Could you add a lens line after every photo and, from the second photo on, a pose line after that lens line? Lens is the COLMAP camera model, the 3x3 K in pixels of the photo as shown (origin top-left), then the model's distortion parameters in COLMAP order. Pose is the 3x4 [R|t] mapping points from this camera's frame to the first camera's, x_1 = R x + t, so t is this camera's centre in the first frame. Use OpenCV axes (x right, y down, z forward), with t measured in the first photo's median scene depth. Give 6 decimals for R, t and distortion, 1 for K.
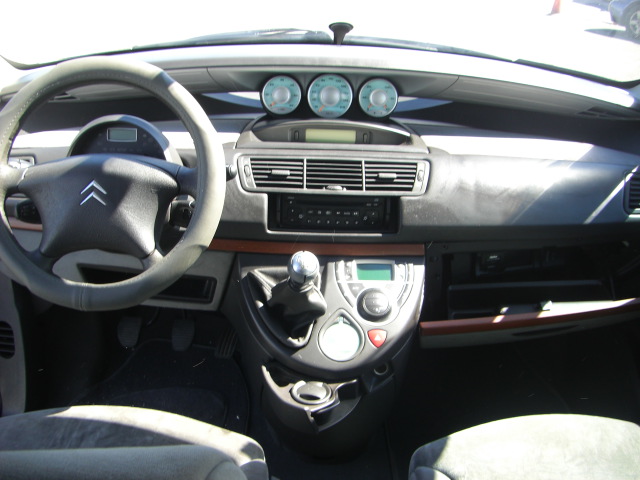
lens RADIAL K [[708.6, 0, 309.2], [0, 708.6, 259.4], [0, 0, 1]] dist [-0.172387, 0.100093]
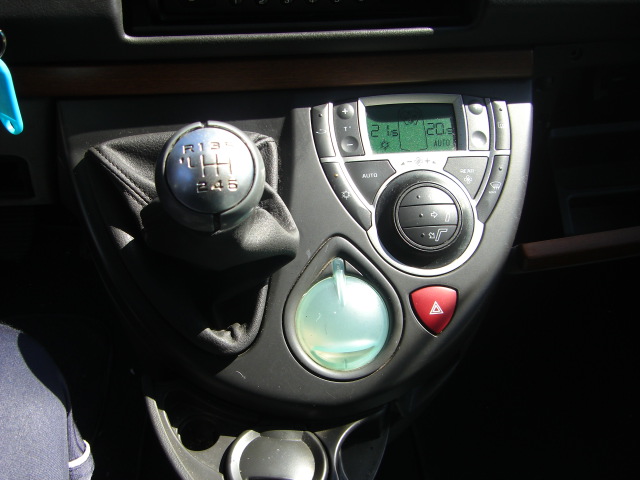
lens RADIAL K [[708.6, 0, 309.2], [0, 708.6, 259.4], [0, 0, 1]] dist [-0.172387, 0.100093]
pose [[0.994563, -0.076296, 0.070877, 0.001939], [0.049144, 0.943922, 0.326492, -0.043433], [-0.091813, -0.321234, 0.942539, 0.624429]]
